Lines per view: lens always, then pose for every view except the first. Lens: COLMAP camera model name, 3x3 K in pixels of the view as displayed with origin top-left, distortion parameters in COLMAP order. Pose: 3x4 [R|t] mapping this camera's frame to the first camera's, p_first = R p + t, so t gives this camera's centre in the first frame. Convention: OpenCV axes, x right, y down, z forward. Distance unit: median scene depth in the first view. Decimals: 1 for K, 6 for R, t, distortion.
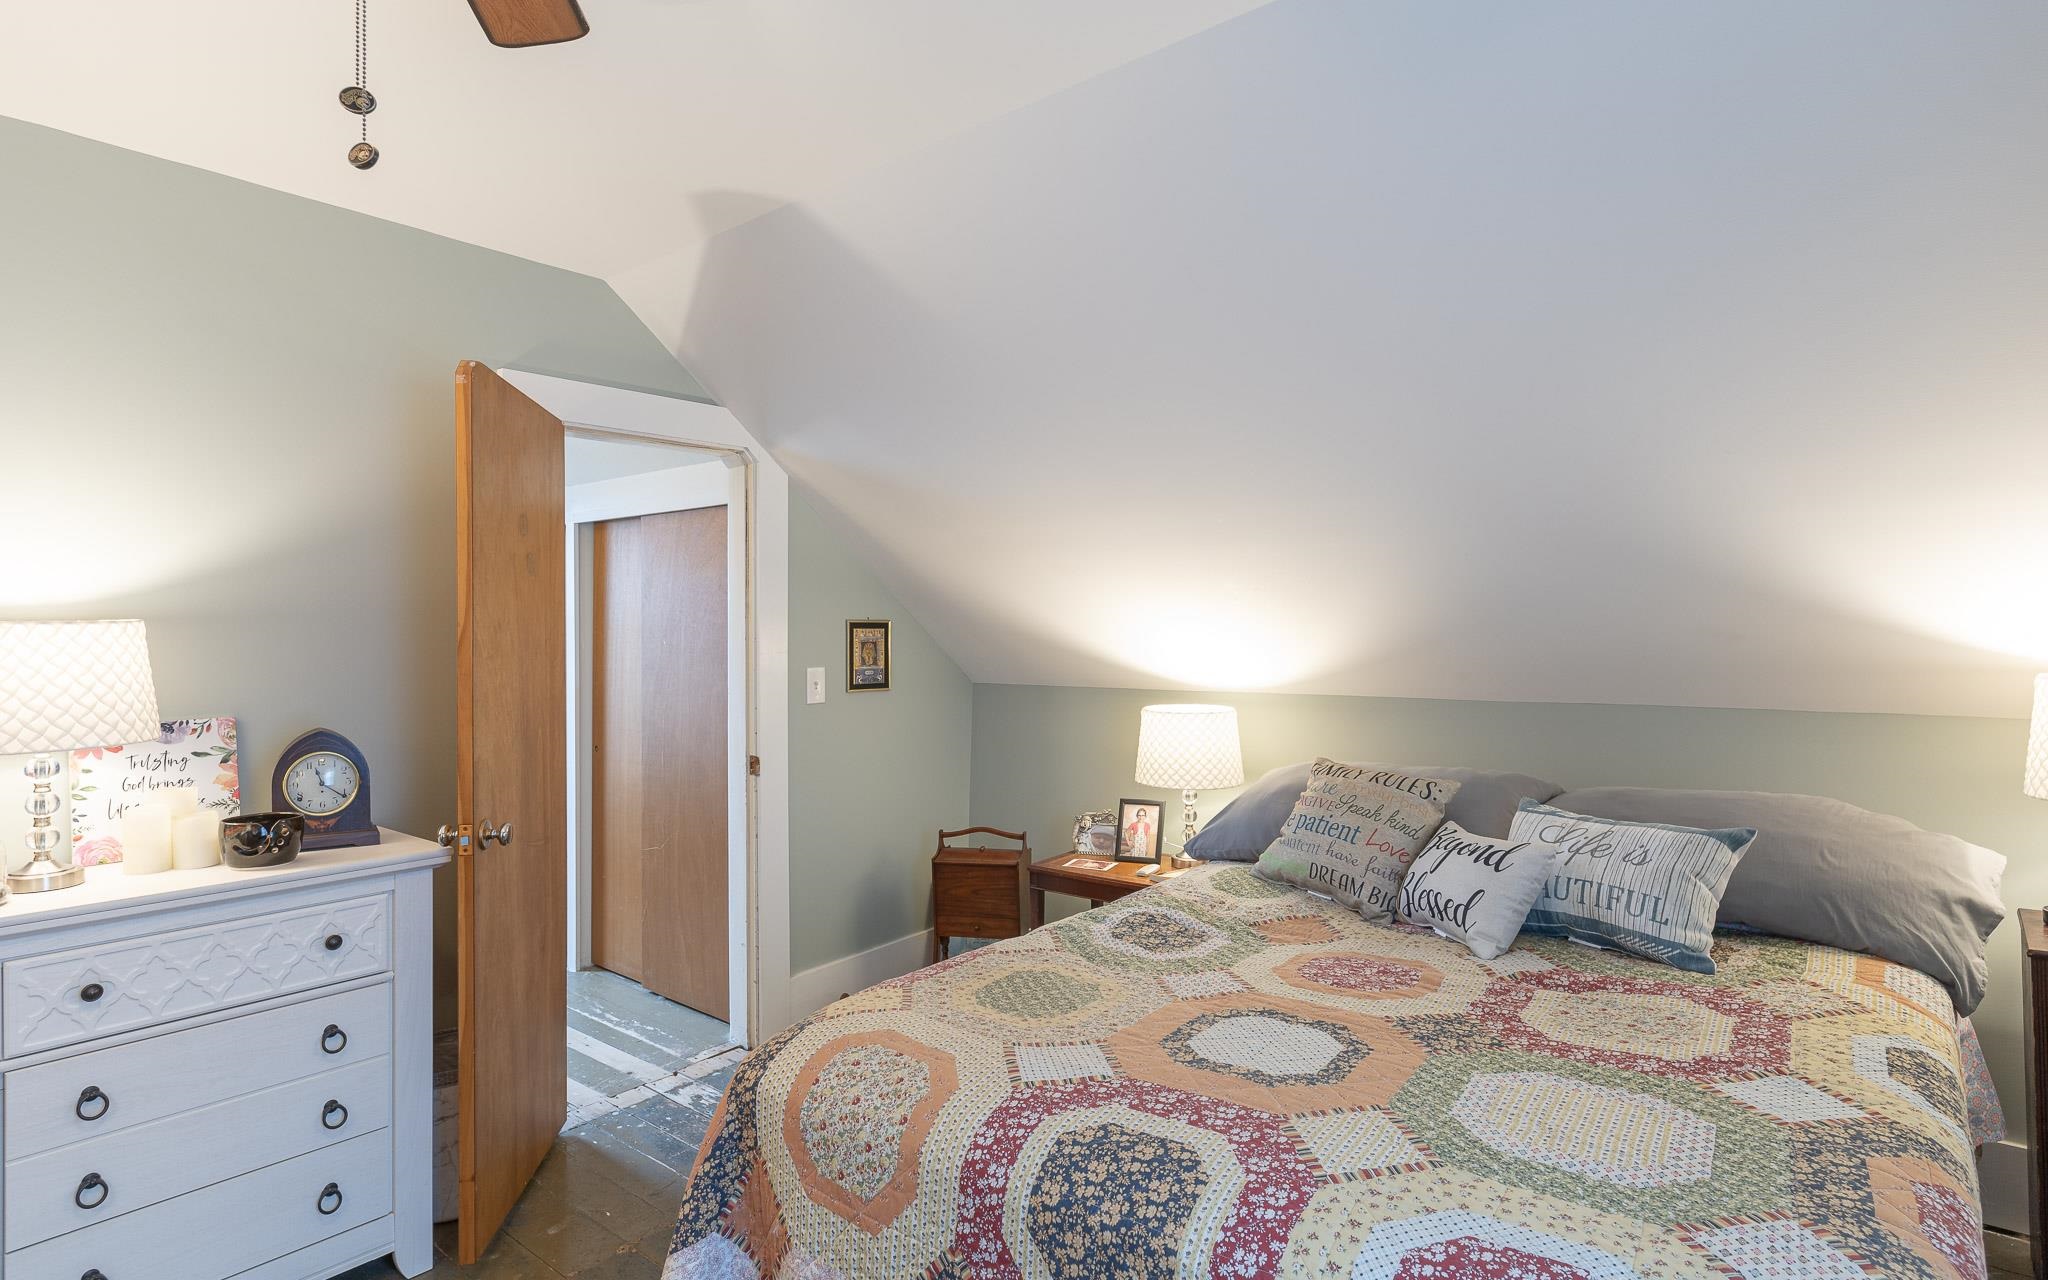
lens RADIAL K [[1064.1, 0, 1025.8], [0, 1064.1, 642.3], [0, 0, 1]] dist [-0.003081, -0.001056]
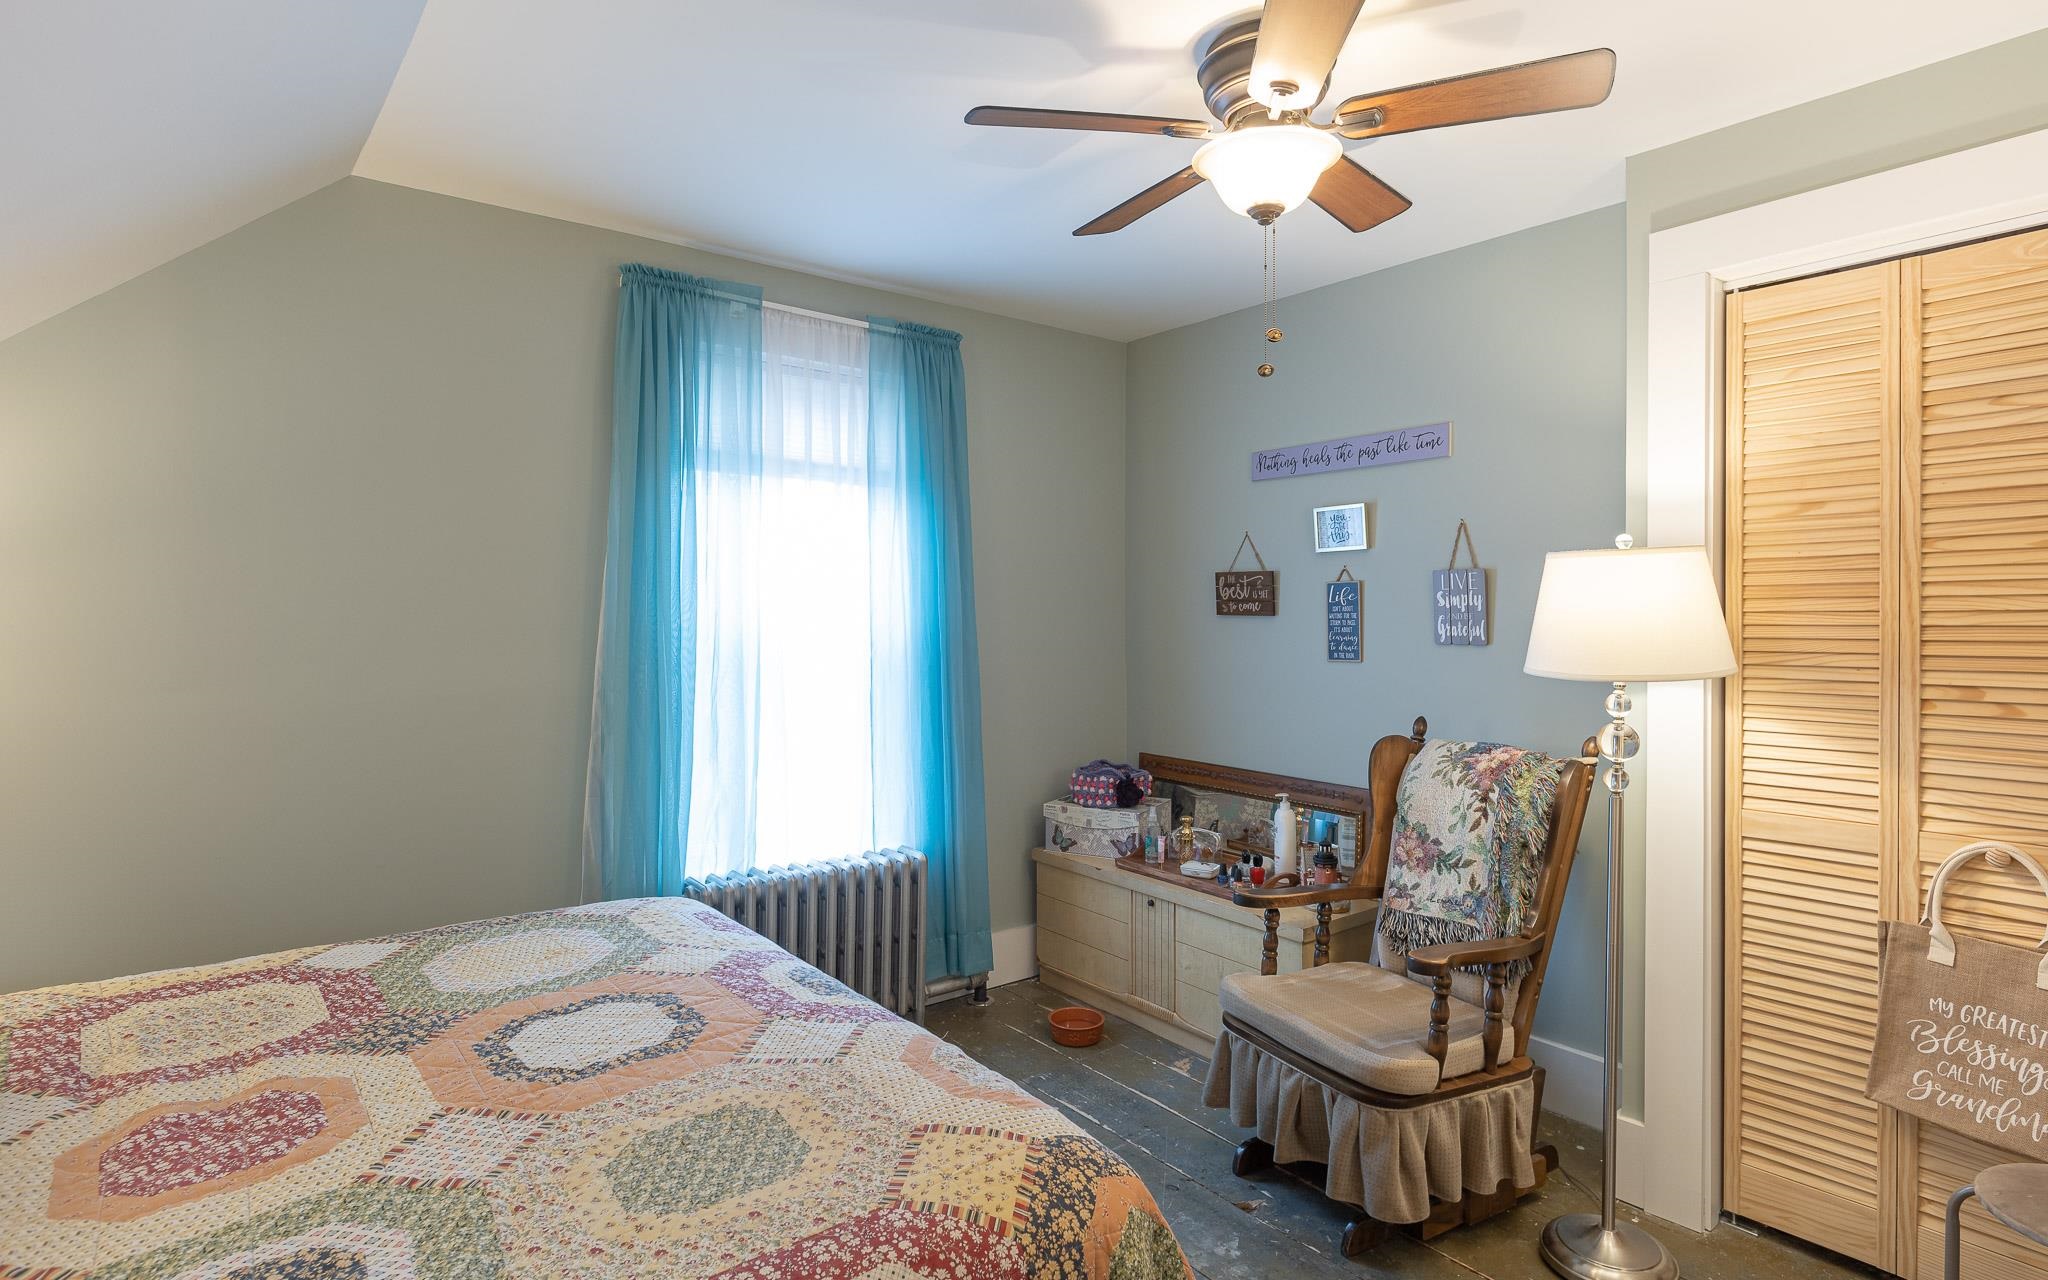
lens RADIAL K [[1064.1, 0, 1025.8], [0, 1064.1, 642.3], [0, 0, 1]] dist [-0.003081, -0.001056]
pose [[-0.975003, -0.004499, 0.222146, -0.372296], [0.002242, 0.999545, 0.030084, -0.011854], [-0.222181, 0.029830, -0.974549, 1.819735]]
